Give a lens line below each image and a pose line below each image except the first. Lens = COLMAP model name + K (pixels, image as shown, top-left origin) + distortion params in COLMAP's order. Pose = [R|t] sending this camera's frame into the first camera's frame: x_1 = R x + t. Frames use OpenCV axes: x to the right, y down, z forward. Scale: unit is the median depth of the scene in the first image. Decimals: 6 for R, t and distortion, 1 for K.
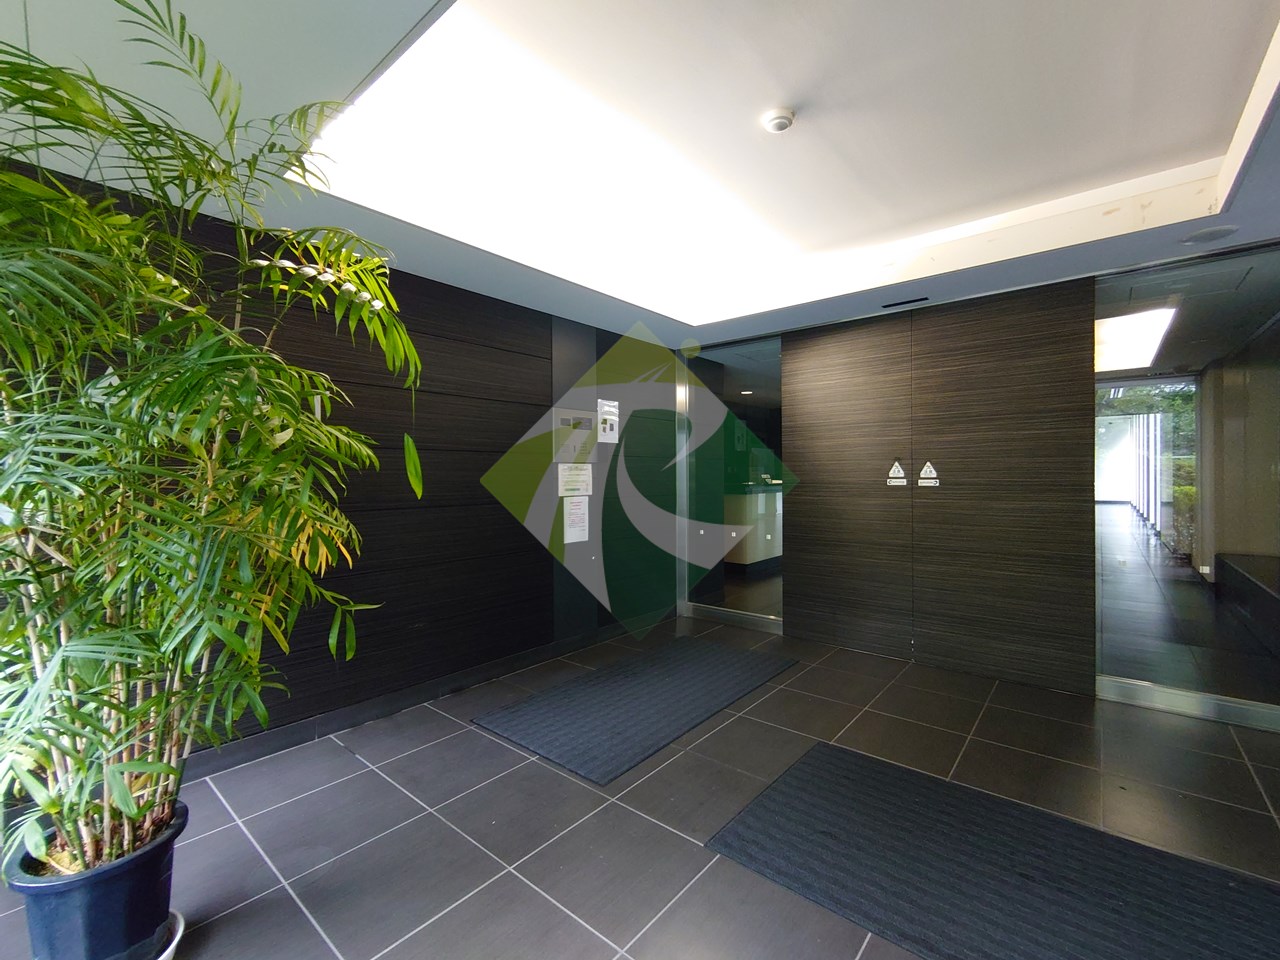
lens RADIAL K [[551.4, 0, 637.7], [0, 551.4, 475.7], [0, 0, 1]] dist [0.003959, 0.000169]
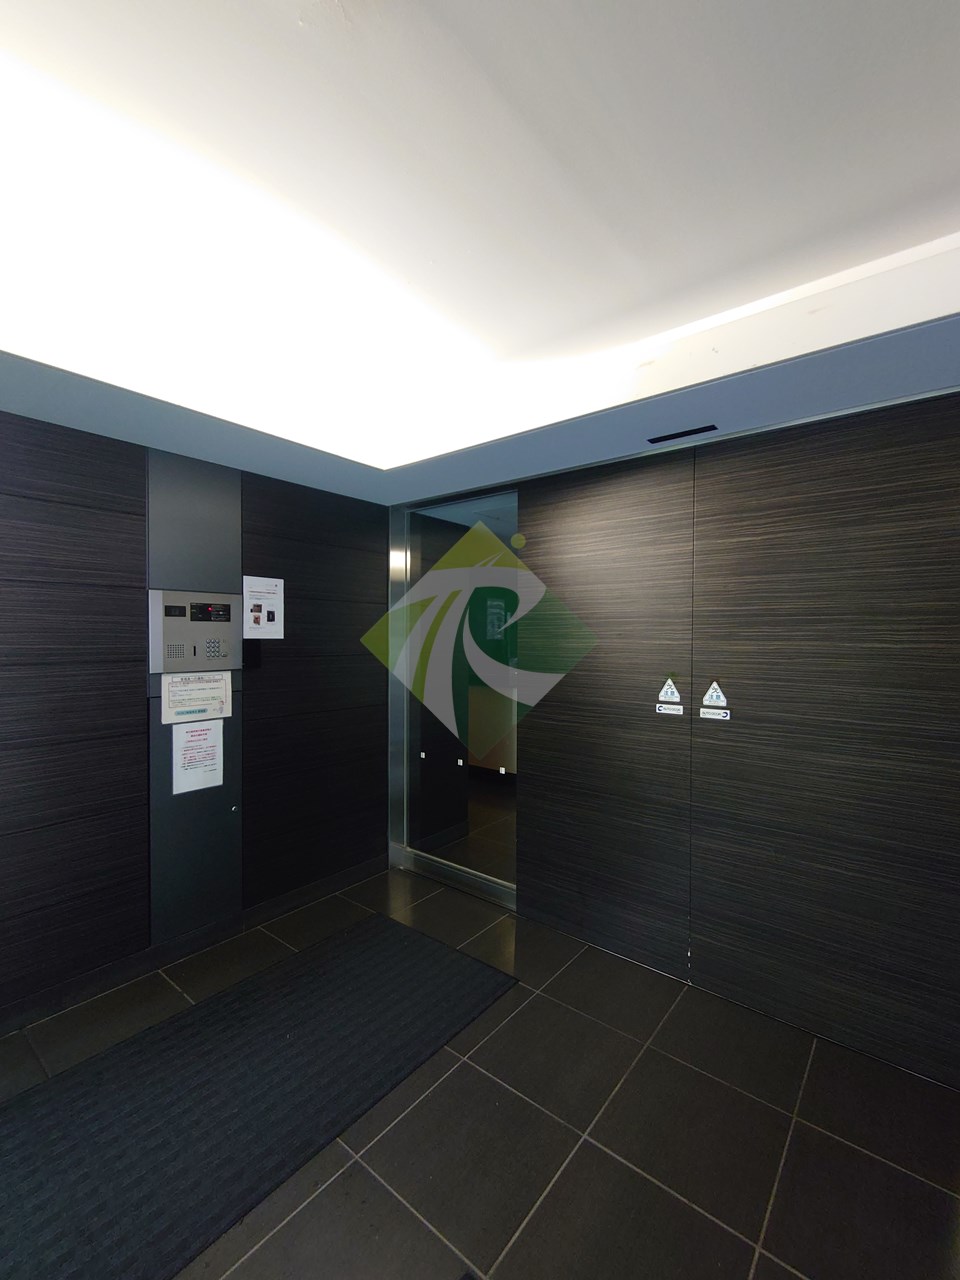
lens RADIAL K [[551.4, 0, 482.0], [0, 551.4, 642.2], [0, 0, 1]] dist [0.003959, 0.000169]
pose [[0.999932, 0.010372, 0.005363, 0.237410], [-0.010458, 0.999813, 0.016282, -0.076144], [-0.005193, -0.016337, 0.999853, 0.337088]]
